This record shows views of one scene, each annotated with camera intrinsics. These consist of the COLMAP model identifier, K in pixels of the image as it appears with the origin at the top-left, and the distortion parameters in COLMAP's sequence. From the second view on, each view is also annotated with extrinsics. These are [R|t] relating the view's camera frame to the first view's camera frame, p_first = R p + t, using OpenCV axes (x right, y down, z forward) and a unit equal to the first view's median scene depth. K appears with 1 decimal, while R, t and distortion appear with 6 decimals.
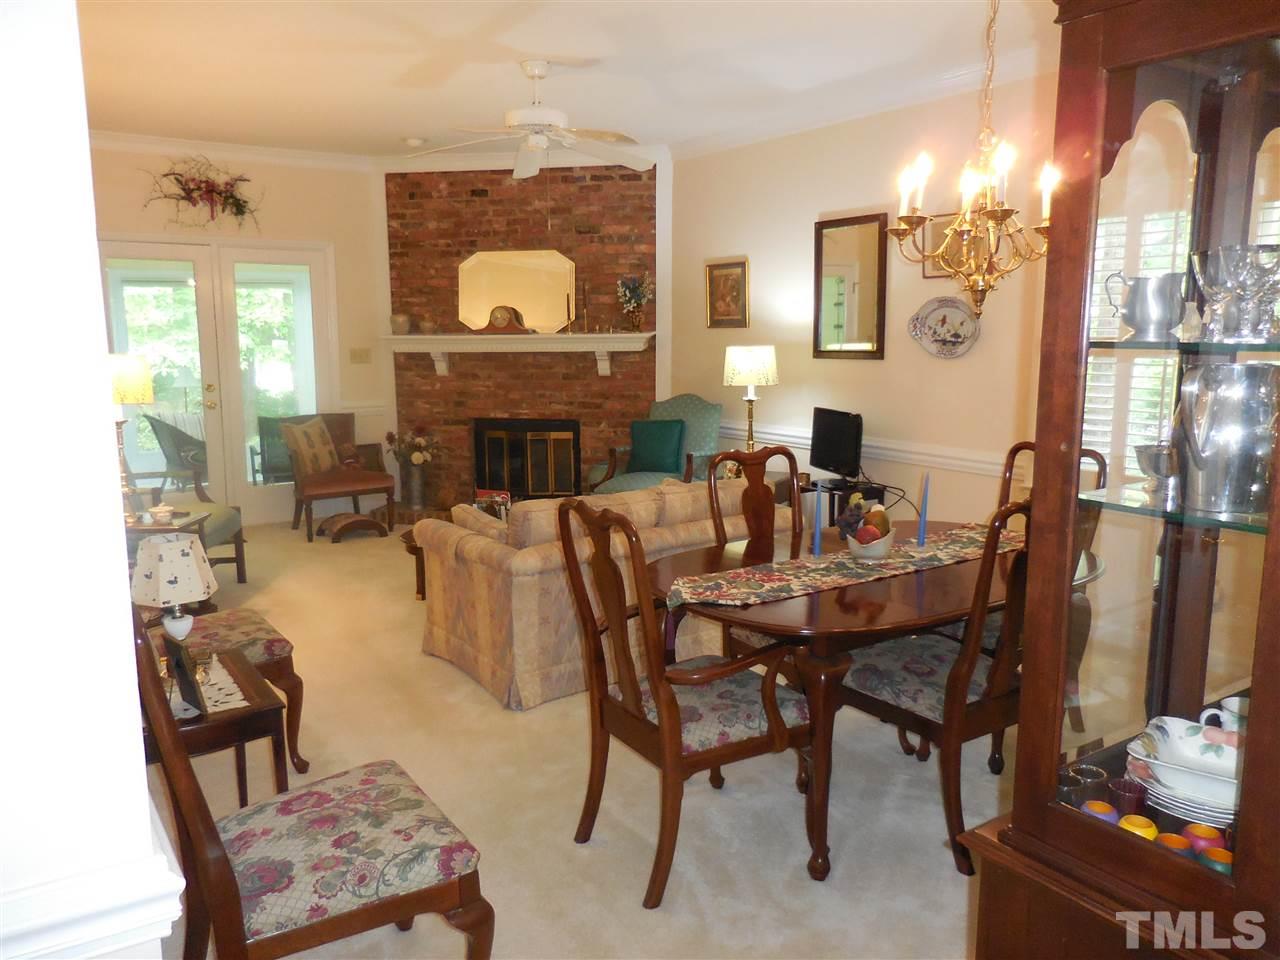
lens RADIAL K [[972.1, 0, 642.0], [0, 972.1, 476.8], [0, 0, 1]] dist [-0.006768, 0.015751]
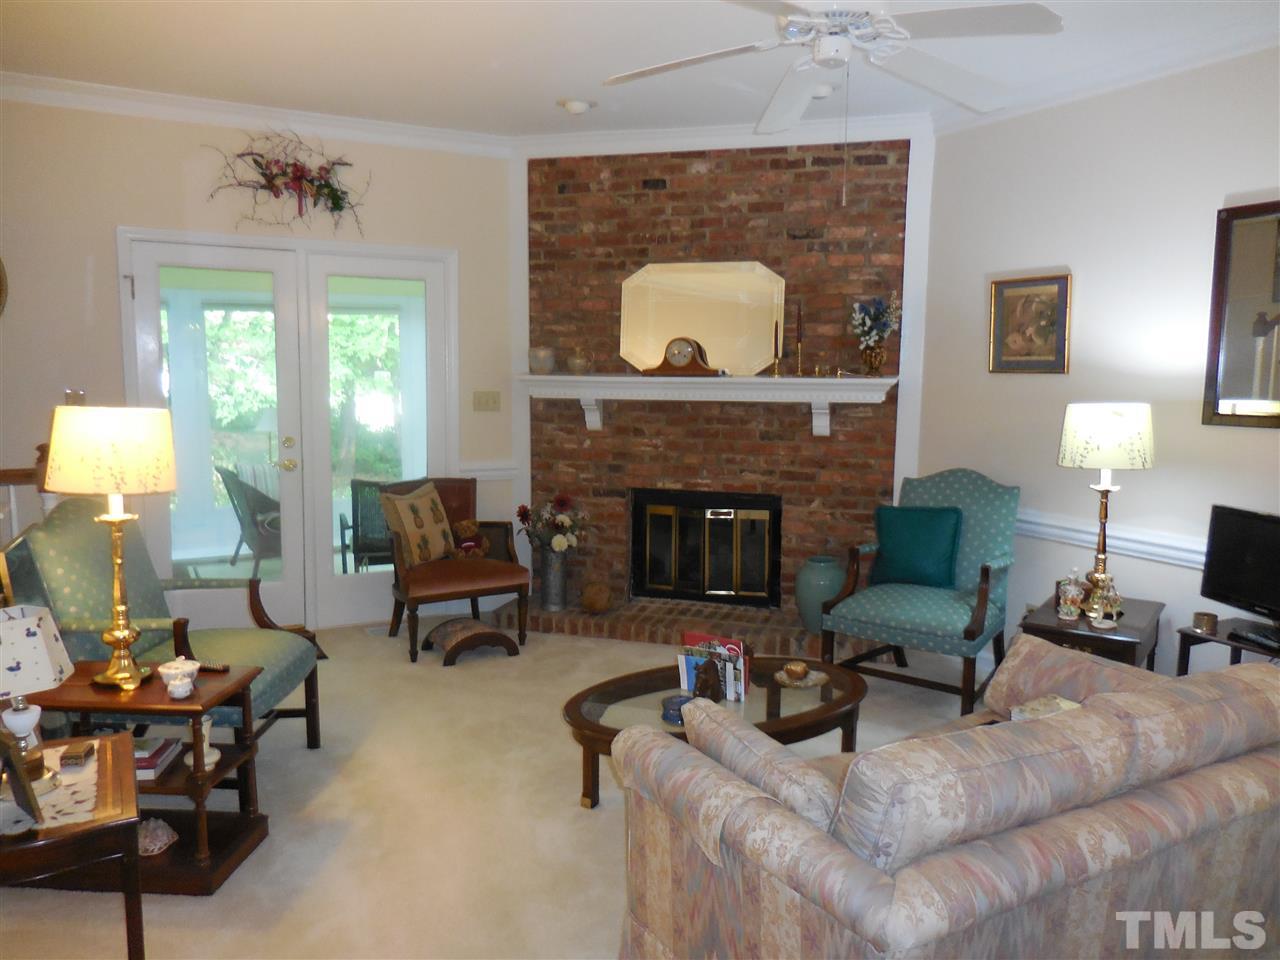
lens RADIAL K [[972.1, 0, 643.2], [0, 972.1, 476.7], [0, 0, 1]] dist [-0.006768, 0.015751]
pose [[0.995596, 0.024788, -0.090410, -0.105925], [-0.027960, 0.999031, -0.033988, -0.047045], [0.089480, 0.036366, 0.995325, 0.281854]]
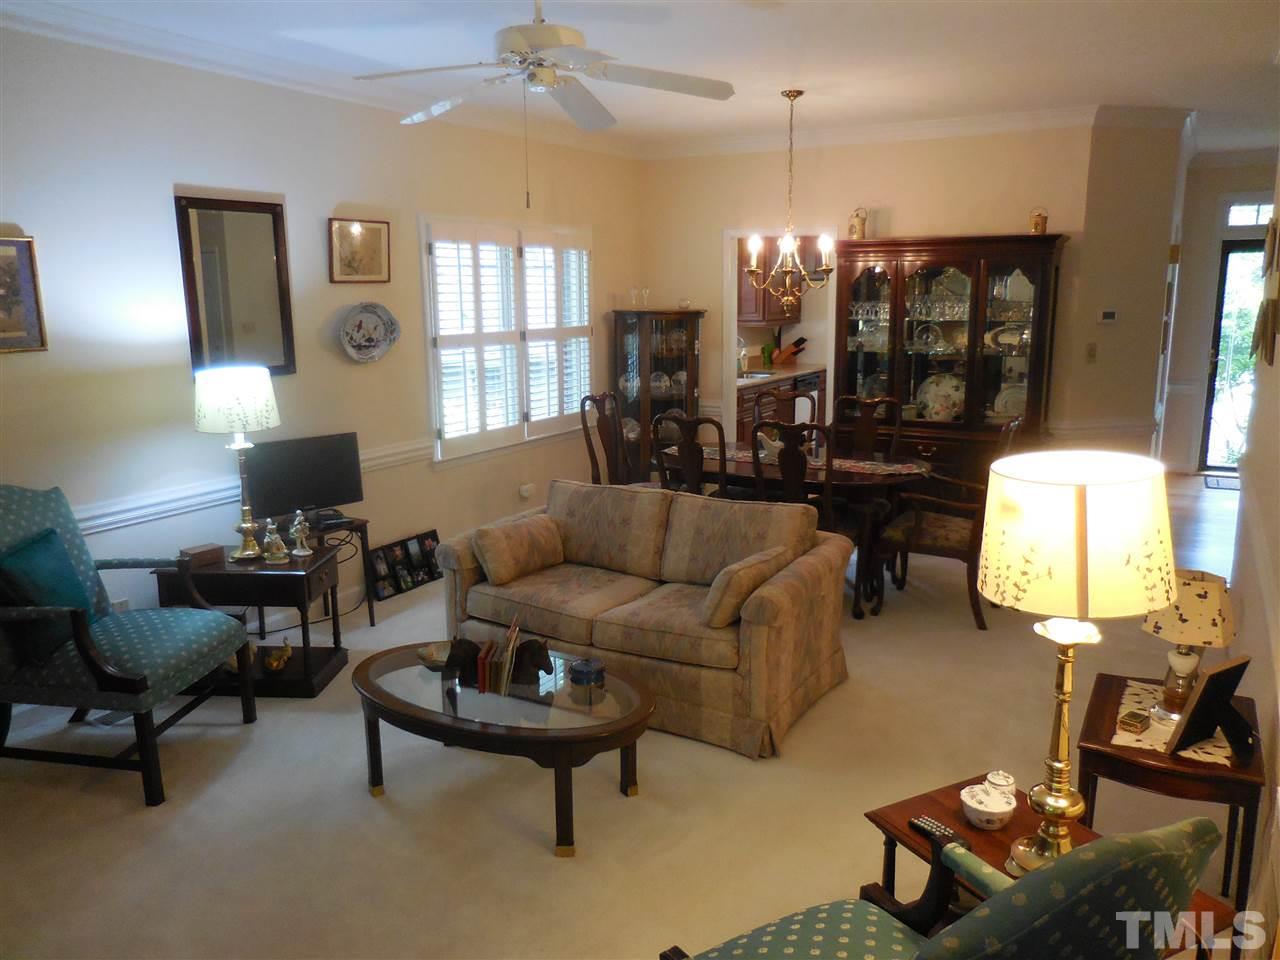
lens RADIAL K [[972.1, 0, 643.6], [0, 972.1, 486.2], [0, 0, 1]] dist [-0.006768, 0.015751]
pose [[-0.469811, -0.161212, 0.867922, -0.541926], [0.157688, 0.952044, 0.262195, -0.162013], [-0.868569, 0.260043, -0.421859, 0.891595]]
